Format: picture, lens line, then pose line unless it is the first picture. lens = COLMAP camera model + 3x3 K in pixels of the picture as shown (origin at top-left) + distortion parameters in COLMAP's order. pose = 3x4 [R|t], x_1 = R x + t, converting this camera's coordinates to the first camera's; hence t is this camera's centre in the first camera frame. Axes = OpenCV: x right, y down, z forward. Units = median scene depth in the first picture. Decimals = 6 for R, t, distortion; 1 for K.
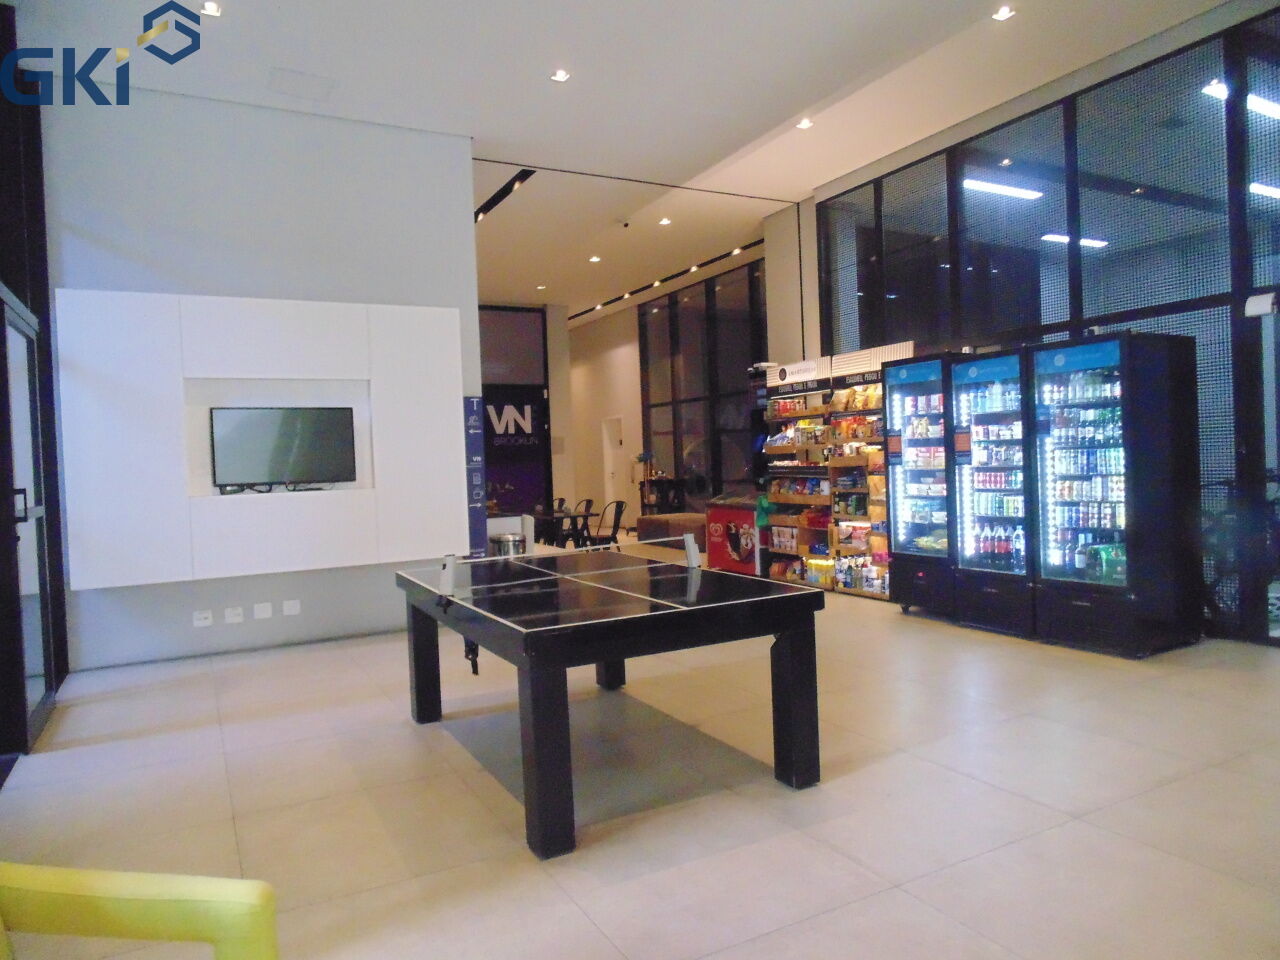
lens RADIAL K [[848.7, 0, 640.0], [0, 848.7, 480.0], [0, 0, 1]] dist [-0.000064, 0.000030]
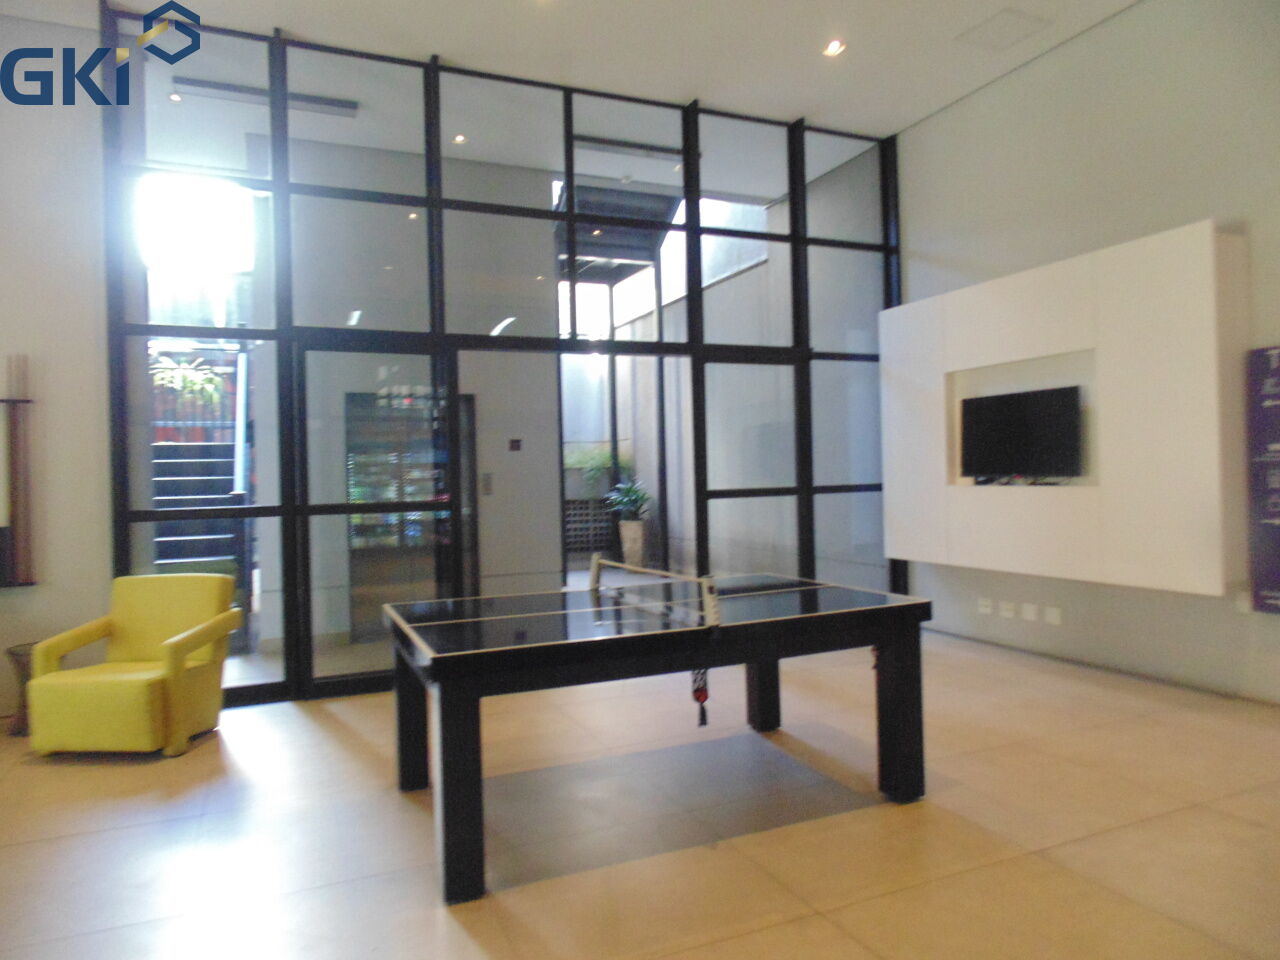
lens RADIAL K [[848.7, 0, 640.0], [0, 848.7, 480.0], [0, 0, 1]] dist [-0.000064, 0.000030]
pose [[-0.076711, 0.047354, -0.995928, 0.511323], [0.003316, 0.998878, 0.047239, -0.035721], [0.997048, 0.000321, -0.076782, 0.658681]]
